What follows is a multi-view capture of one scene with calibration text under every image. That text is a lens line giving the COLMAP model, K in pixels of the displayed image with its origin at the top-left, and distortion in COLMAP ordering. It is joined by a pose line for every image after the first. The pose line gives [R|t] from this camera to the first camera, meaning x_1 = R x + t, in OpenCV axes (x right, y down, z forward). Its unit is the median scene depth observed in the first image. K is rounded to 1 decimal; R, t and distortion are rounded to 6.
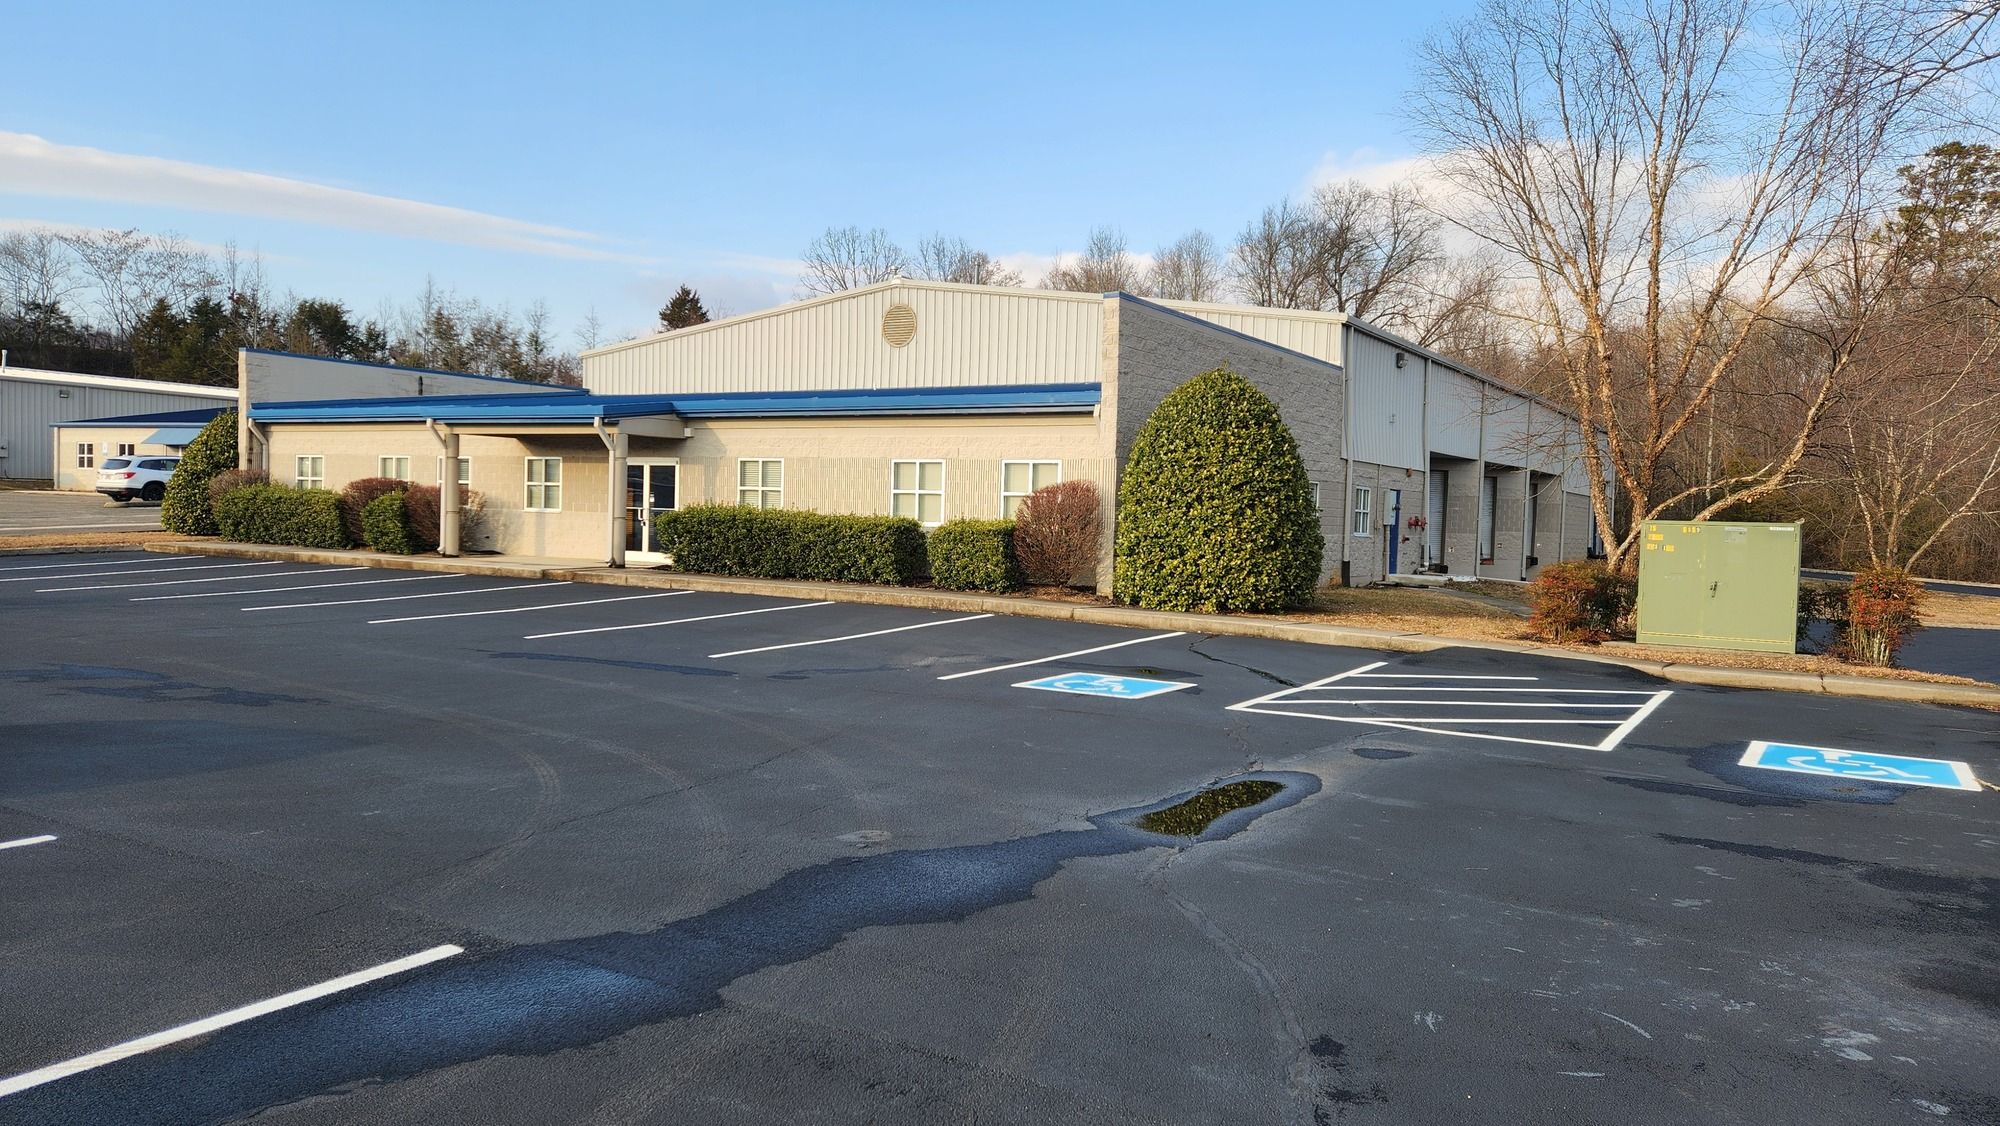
lens RADIAL K [[1314.9, 0, 1000.0], [0, 1314.9, 563.0], [0, 0, 1]] dist [0.113915, -0.112151]
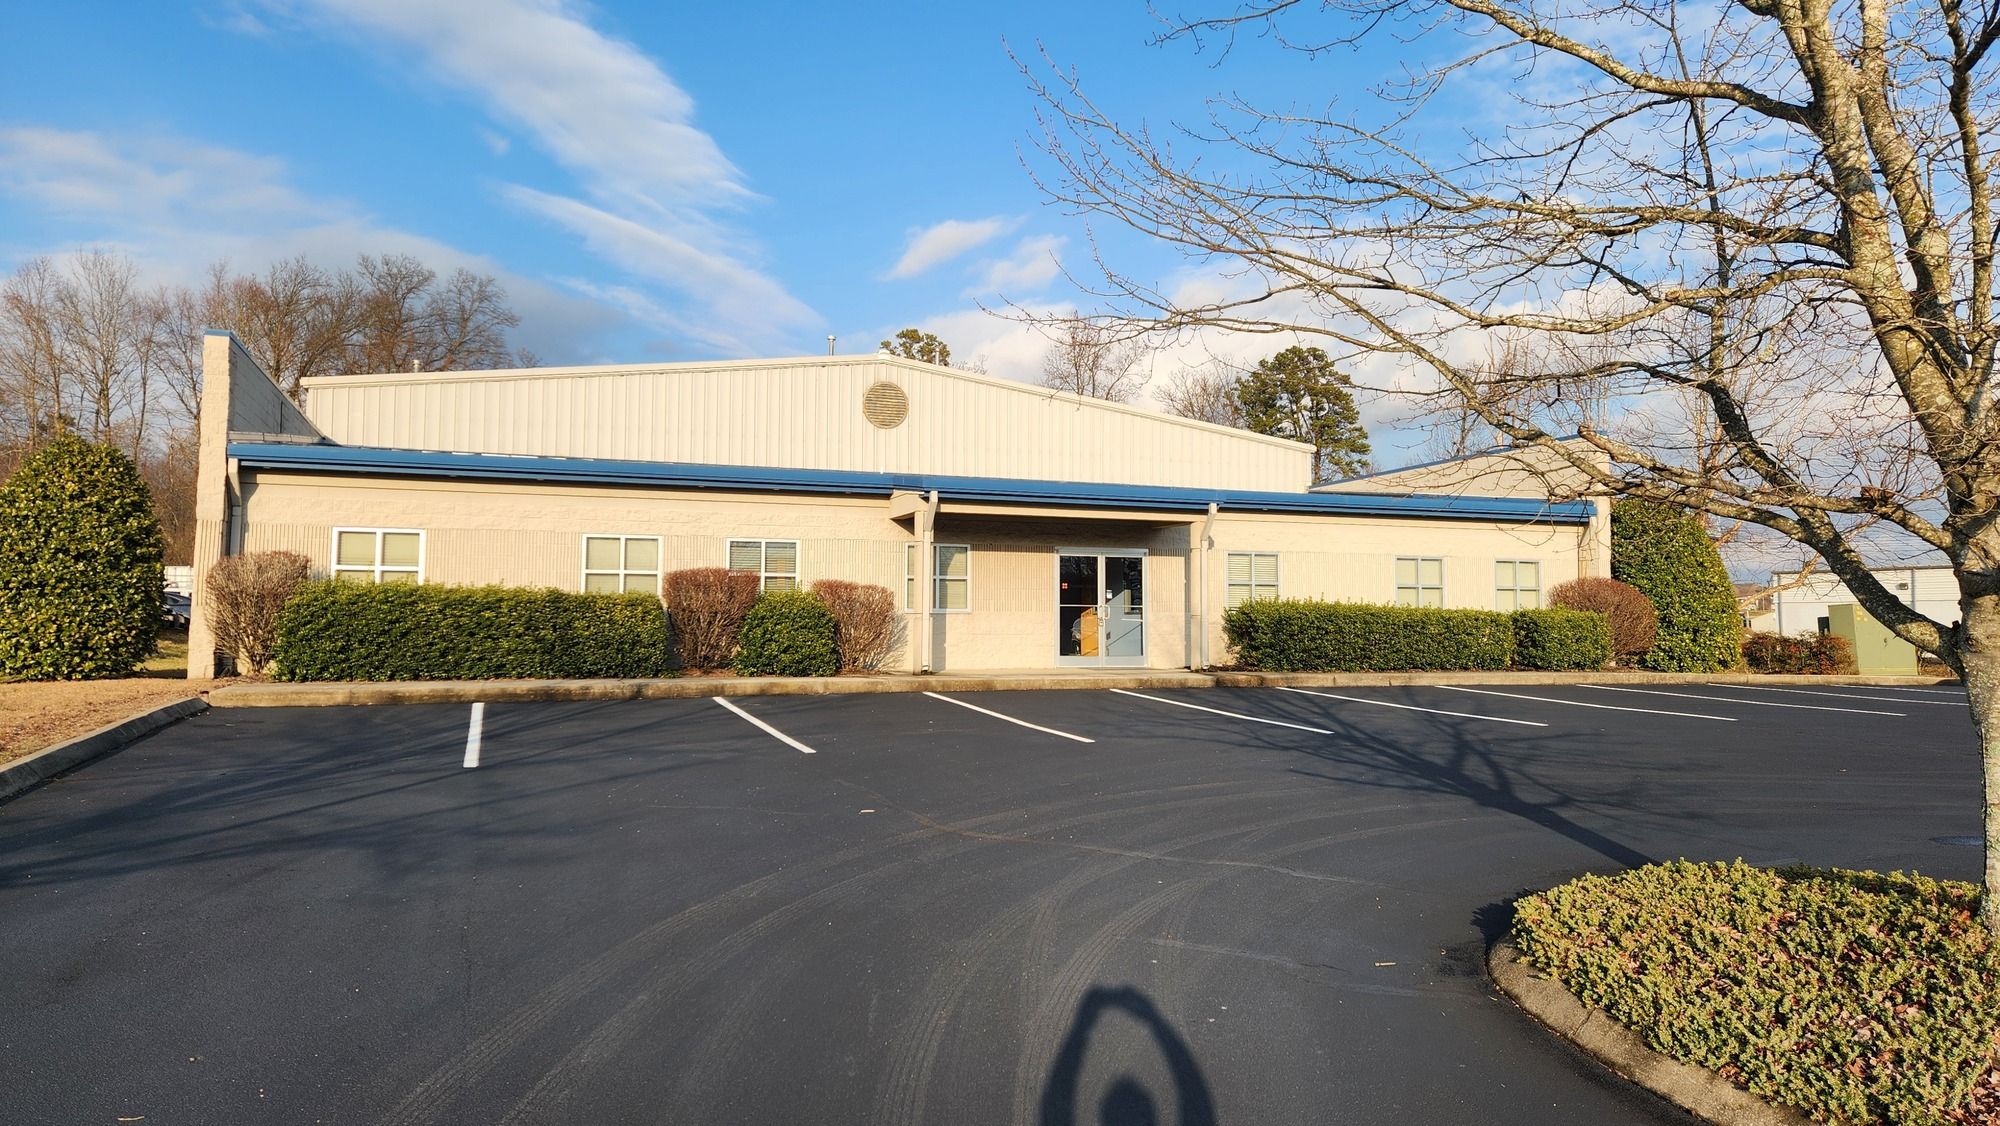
lens RADIAL K [[1314.9, 0, 1000.0], [0, 1314.9, 563.0], [0, 0, 1]] dist [0.113915, -0.112151]
pose [[0.609982, 0.013378, 0.792302, -0.911264], [0.044446, 0.997706, -0.051065, -0.025526], [-0.791167, 0.066364, 0.607988, 0.477500]]
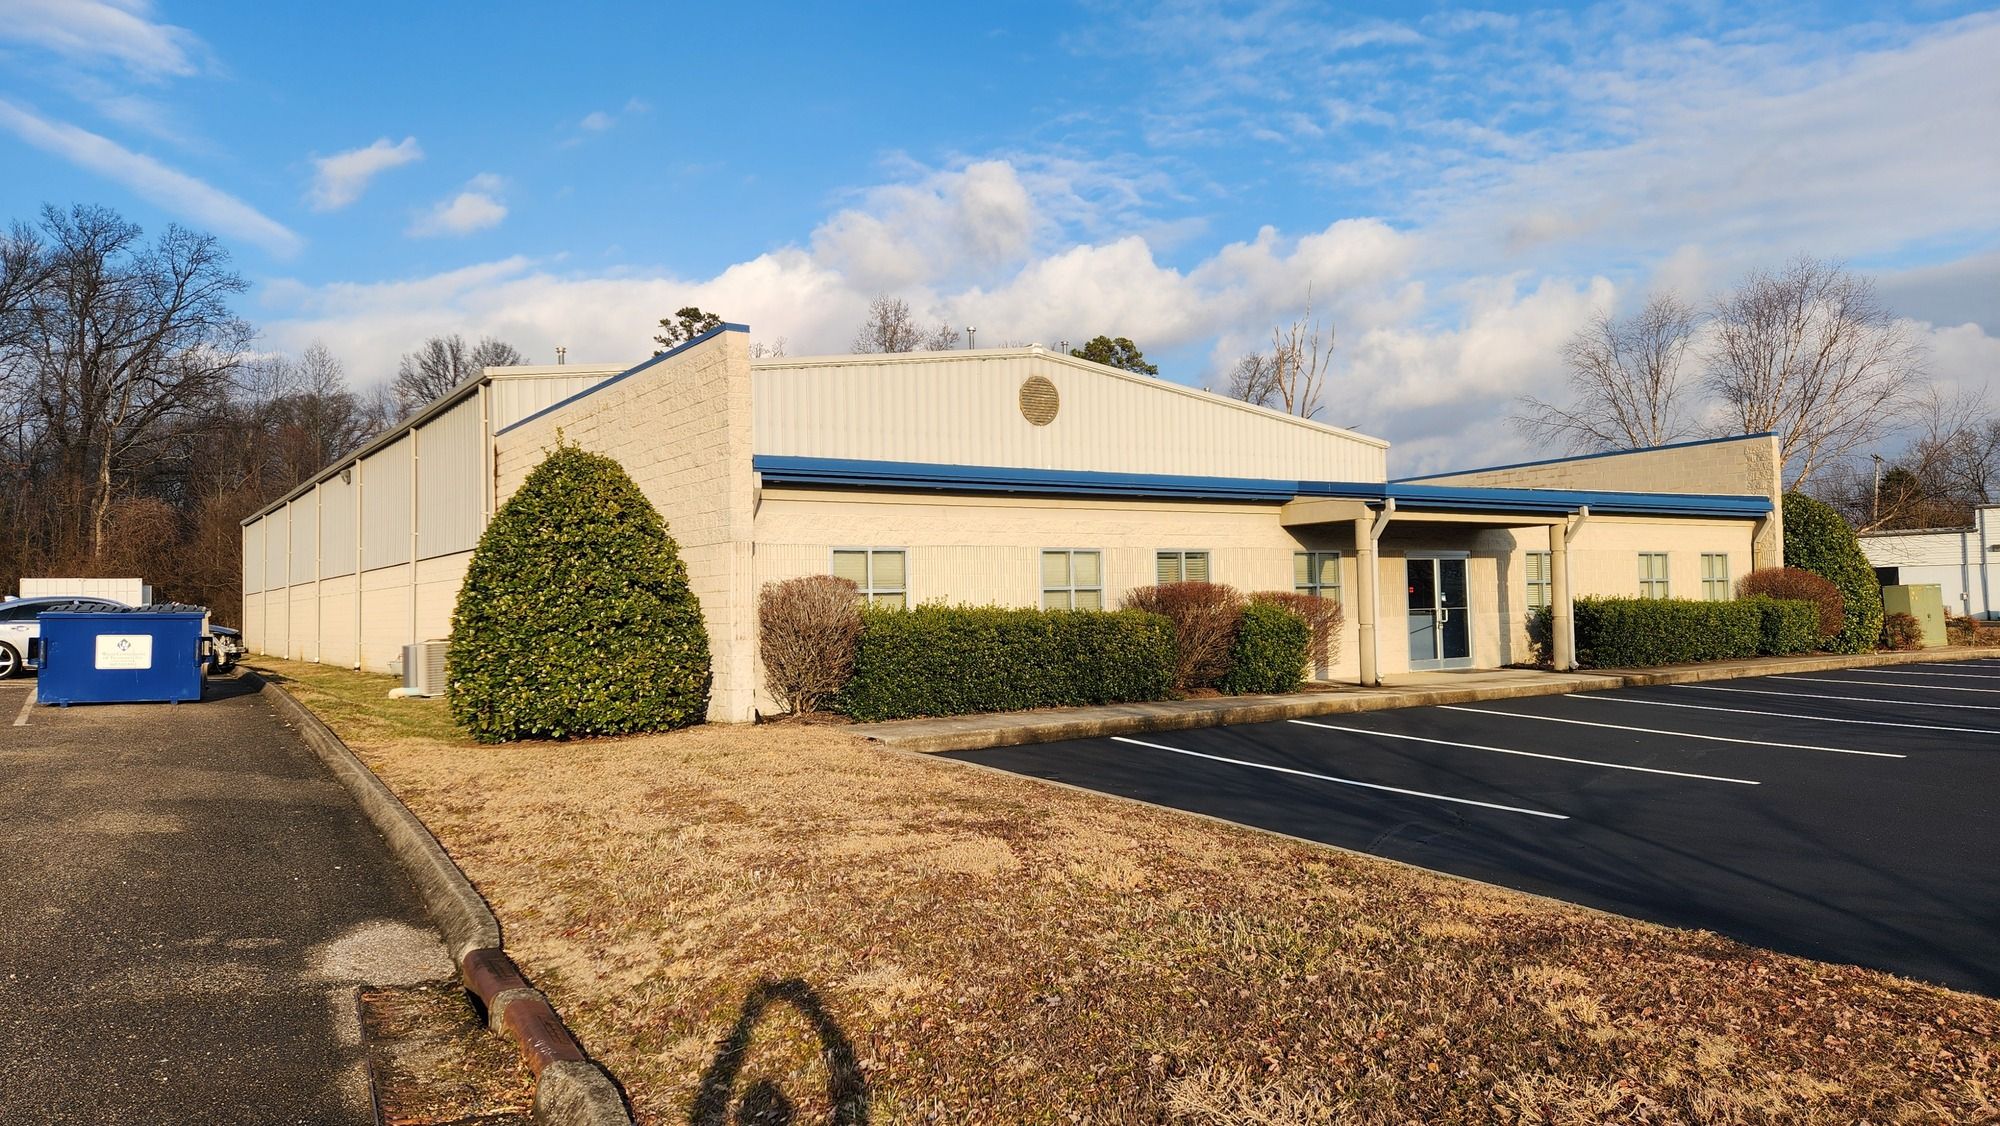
lens RADIAL K [[1357.1, 0, 1000.0], [0, 1357.1, 563.0], [0, 0, 1]] dist [0.045530, -0.001092]
pose [[0.399769, -0.004204, 0.916606, -1.106165], [0.073439, 0.996922, -0.027458, -0.061996], [-0.913669, 0.078292, 0.398847, 0.825038]]
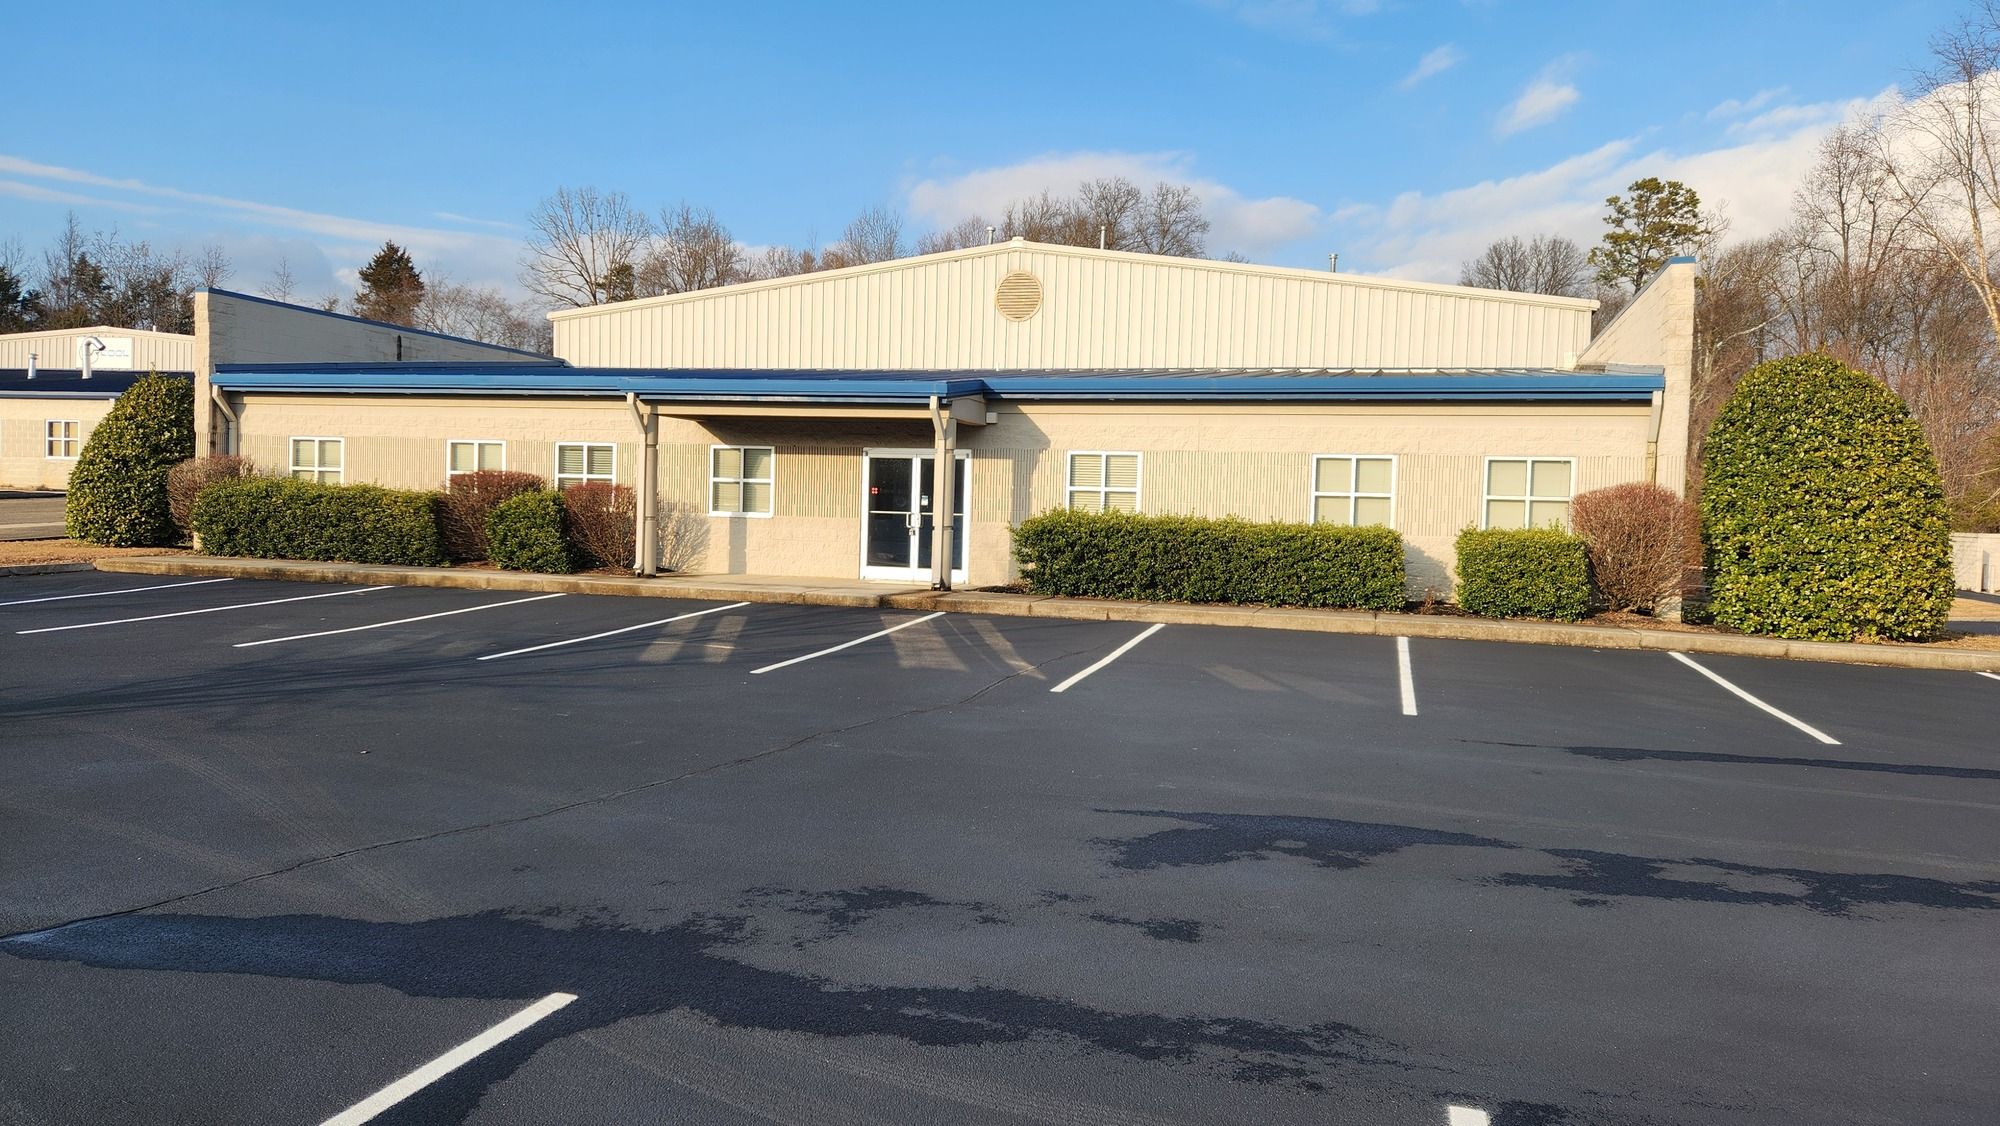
lens RADIAL K [[1314.9, 0, 1000.0], [0, 1314.9, 563.0], [0, 0, 1]] dist [0.113915, -0.112151]
pose [[0.963178, -0.009986, 0.268681, -0.392716], [0.008036, 0.999933, 0.008354, -0.015957], [-0.268746, -0.005887, 0.963193, 0.209268]]
